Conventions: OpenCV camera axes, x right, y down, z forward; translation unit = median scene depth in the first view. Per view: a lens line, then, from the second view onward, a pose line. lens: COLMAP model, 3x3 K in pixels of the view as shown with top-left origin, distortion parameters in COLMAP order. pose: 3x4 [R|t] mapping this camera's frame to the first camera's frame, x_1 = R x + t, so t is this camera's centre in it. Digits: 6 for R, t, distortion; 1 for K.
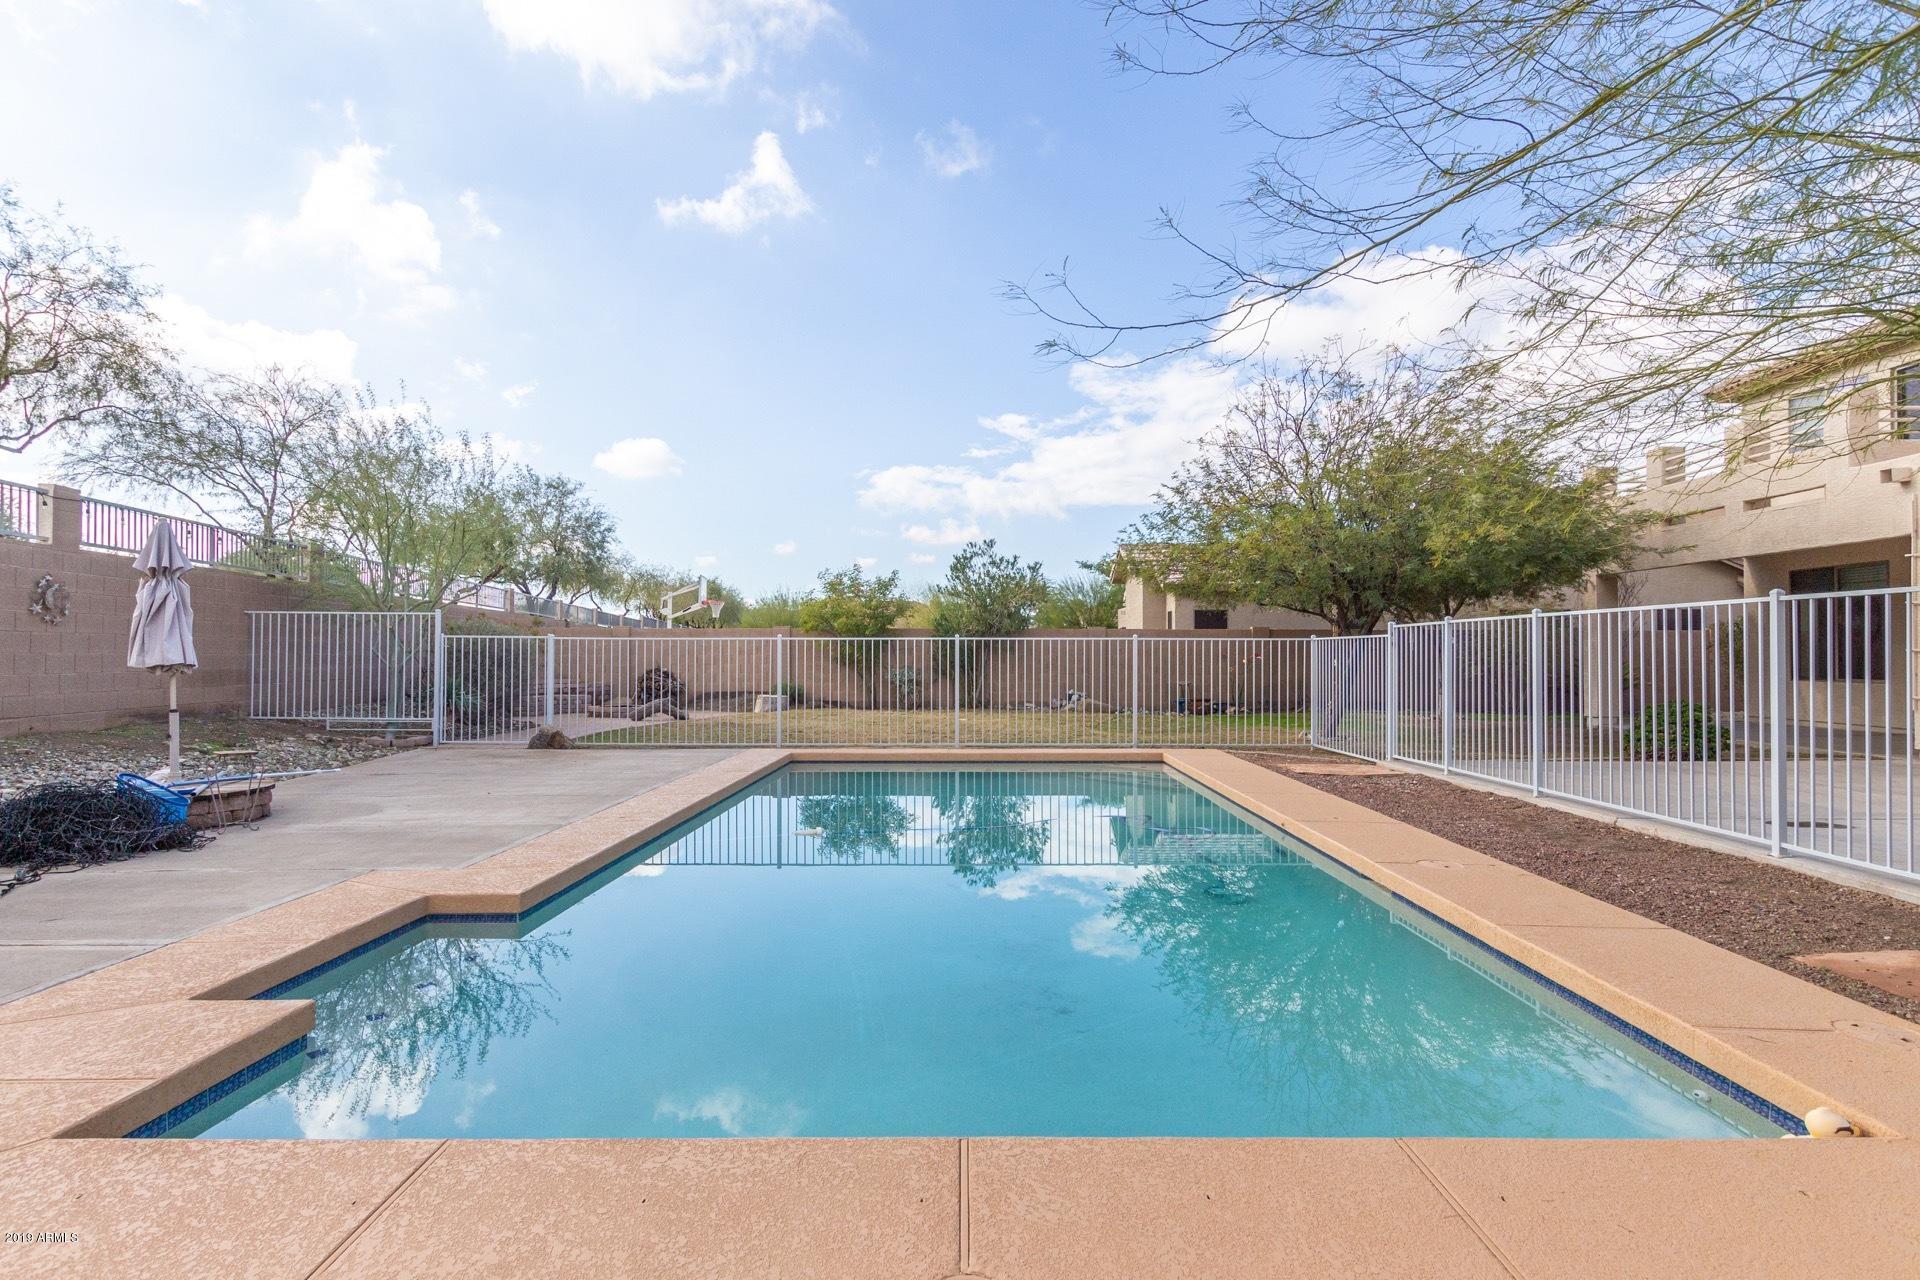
lens RADIAL K [[972.4, 0, 968.6], [0, 972.4, 632.6], [0, 0, 1]] dist [-0.014849, -0.000535]
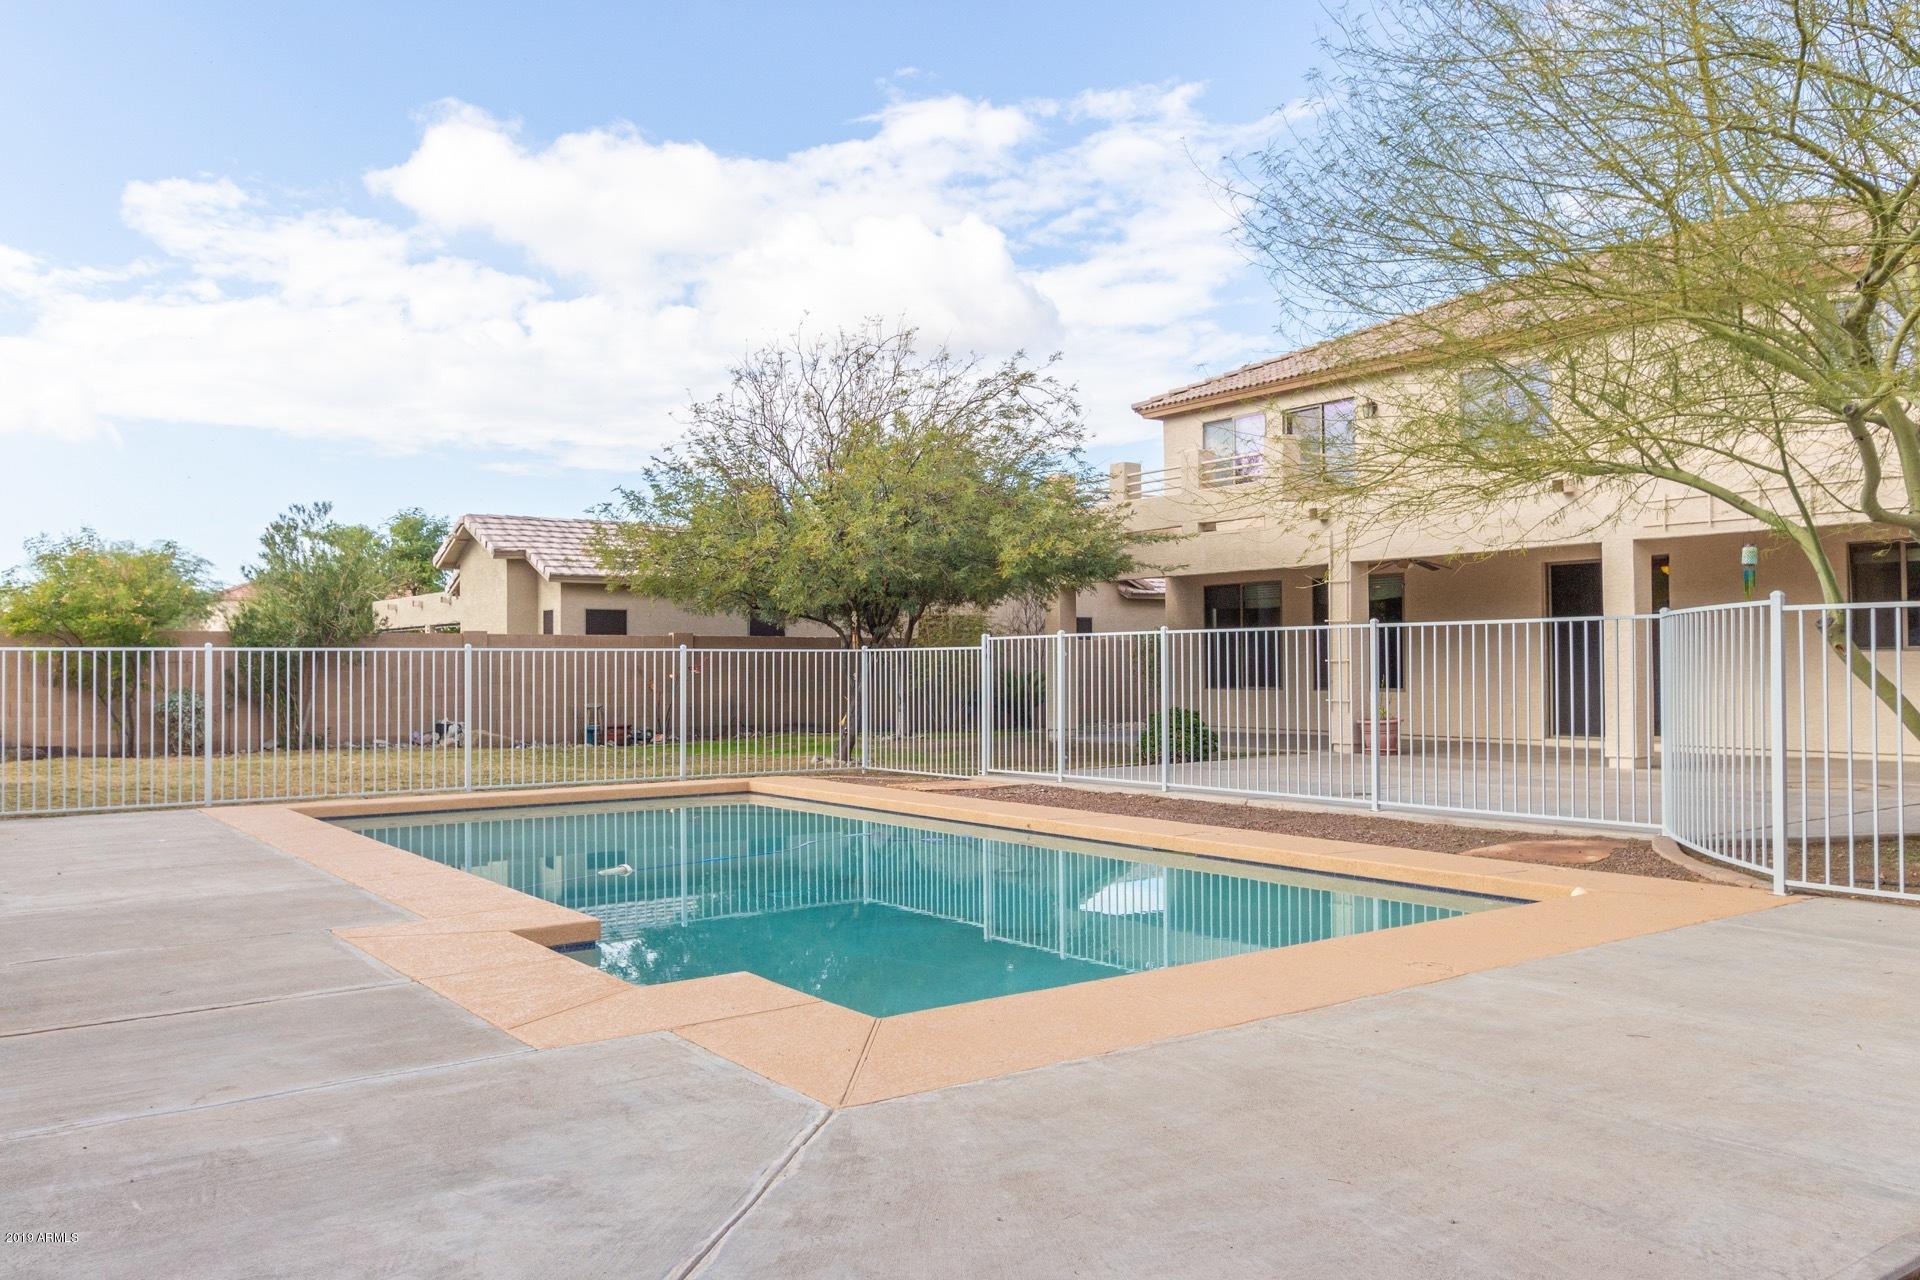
lens RADIAL K [[1428.5, 0, 956.4], [0, 1428.5, 646.3], [0, 0, 1]] dist [-0.020604, -0.001213]
pose [[0.801059, 0.002800, 0.598579, -0.220846], [-0.007555, 0.999957, 0.005432, -0.003242], [-0.598538, -0.008874, 0.801045, -0.072491]]
